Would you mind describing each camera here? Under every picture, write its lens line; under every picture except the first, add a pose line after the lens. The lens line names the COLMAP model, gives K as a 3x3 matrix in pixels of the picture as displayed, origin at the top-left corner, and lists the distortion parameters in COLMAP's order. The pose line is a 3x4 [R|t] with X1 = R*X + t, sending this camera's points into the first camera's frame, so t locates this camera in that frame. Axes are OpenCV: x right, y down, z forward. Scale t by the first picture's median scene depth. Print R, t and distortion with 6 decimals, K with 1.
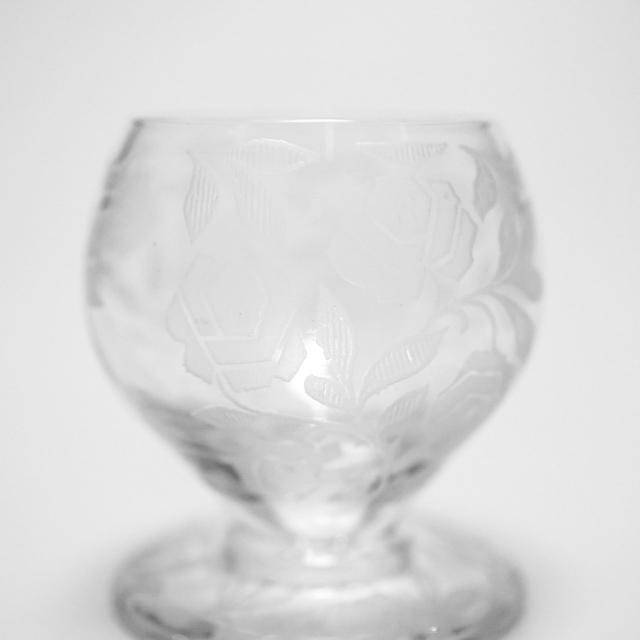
lens RADIAL K [[1227.0, 0, 320.3], [0, 1227.0, 320.4], [0, 0, 1]] dist [0.071348, 0.000000]
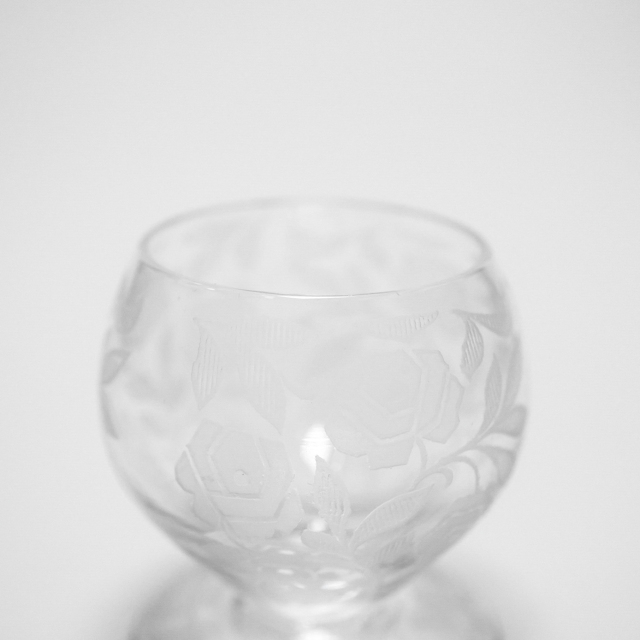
lens RADIAL K [[1227.0, 0, 319.7], [0, 1227.0, 320.3], [0, 0, 1]] dist [0.071348, 0.000000]
pose [[0.999785, 0.015242, -0.014025, 0.013365], [-0.012544, 0.984384, 0.175585, -0.278214], [0.016483, -0.175372, 0.984364, -0.042423]]
